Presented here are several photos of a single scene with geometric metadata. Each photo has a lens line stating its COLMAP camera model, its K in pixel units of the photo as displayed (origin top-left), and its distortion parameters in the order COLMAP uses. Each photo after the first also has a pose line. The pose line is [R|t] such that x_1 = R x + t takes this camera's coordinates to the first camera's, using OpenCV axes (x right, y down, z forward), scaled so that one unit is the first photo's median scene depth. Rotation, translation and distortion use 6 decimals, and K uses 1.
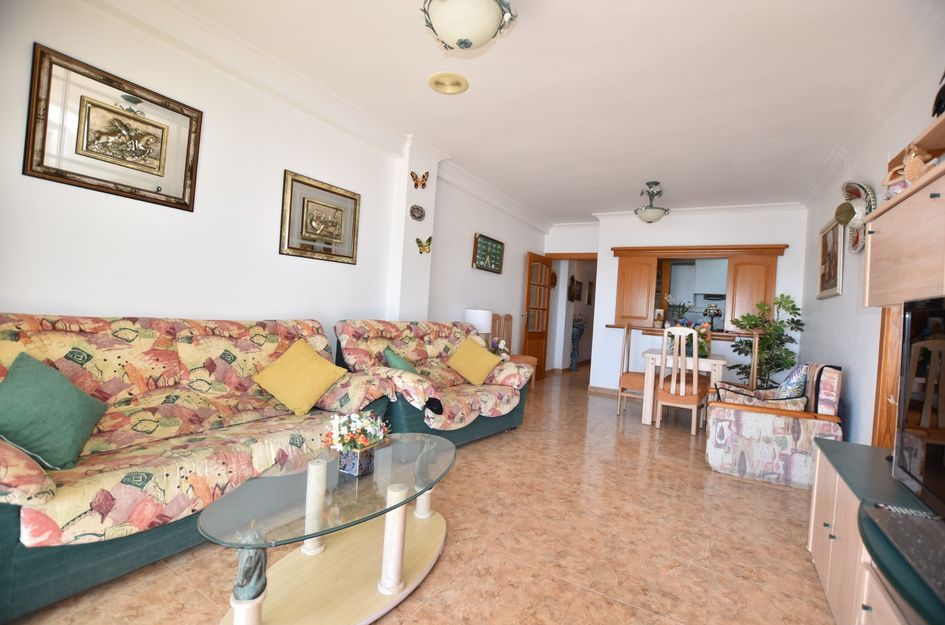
lens RADIAL K [[417.5, 0, 471.4], [0, 417.5, 310.2], [0, 0, 1]] dist [-0.030425, 0.003070]
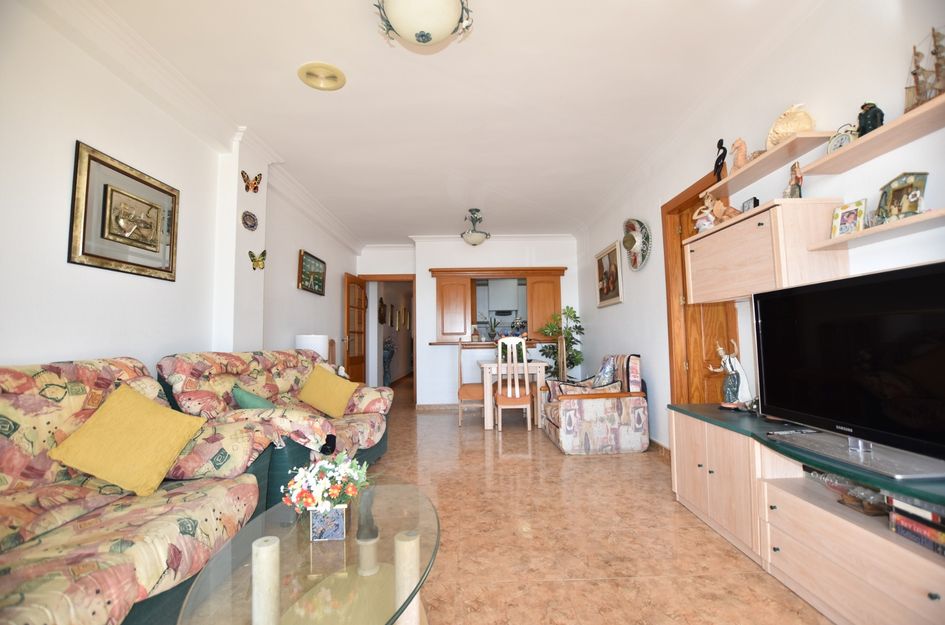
lens RADIAL K [[417.5, 0, 475.6], [0, 417.5, 309.9], [0, 0, 1]] dist [-0.030425, 0.003070]
pose [[0.850816, -0.035982, 0.524230, -0.234136], [0.069060, 0.996656, -0.043674, 0.013601], [-0.520905, 0.073362, 0.850456, 0.099163]]
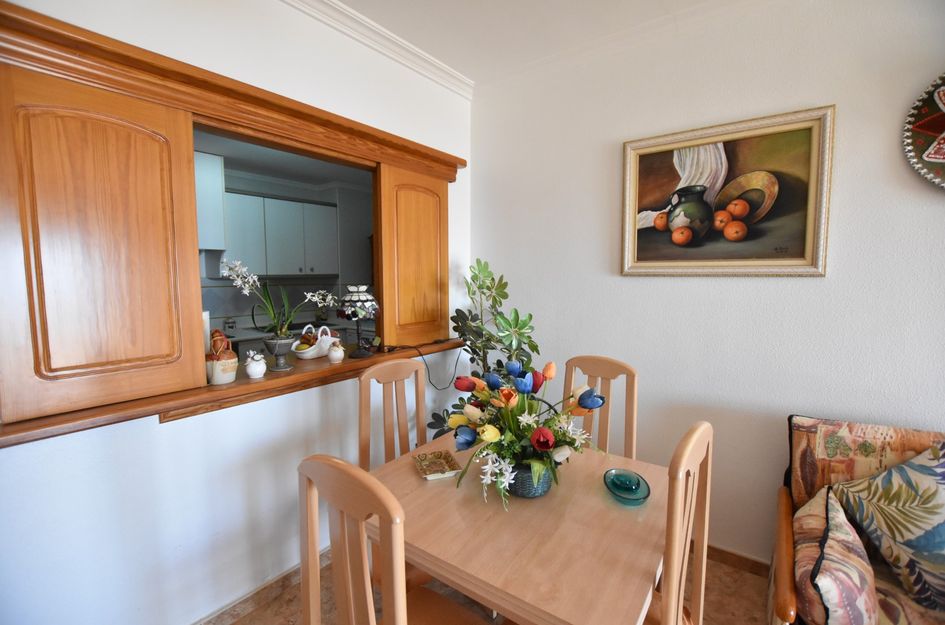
lens RADIAL K [[417.5, 0, 471.9], [0, 417.5, 309.6], [0, 0, 1]] dist [-0.030425, 0.003070]
pose [[0.125807, -0.153006, 0.980185, 0.370820], [0.009147, 0.988172, 0.153078, -0.086849], [-0.992013, -0.010293, 0.125719, 1.471215]]
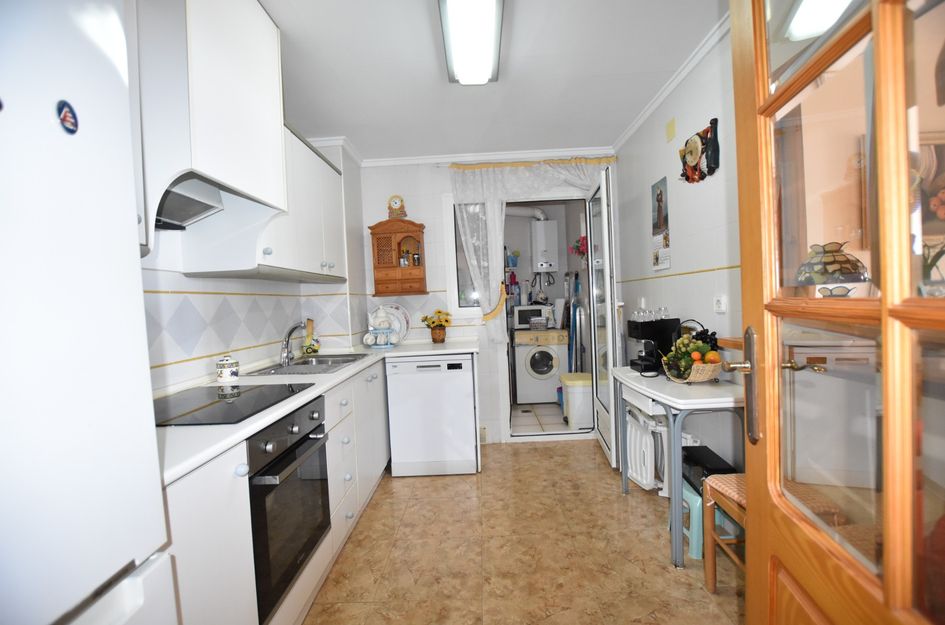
lens RADIAL K [[417.5, 0, 475.2], [0, 417.5, 317.4], [0, 0, 1]] dist [-0.030425, 0.003070]
pose [[-0.499240, -0.064783, 0.864038, 0.778671], [0.012096, 0.996583, 0.081710, 0.018384], [-0.866379, 0.051245, -0.496751, 2.314346]]
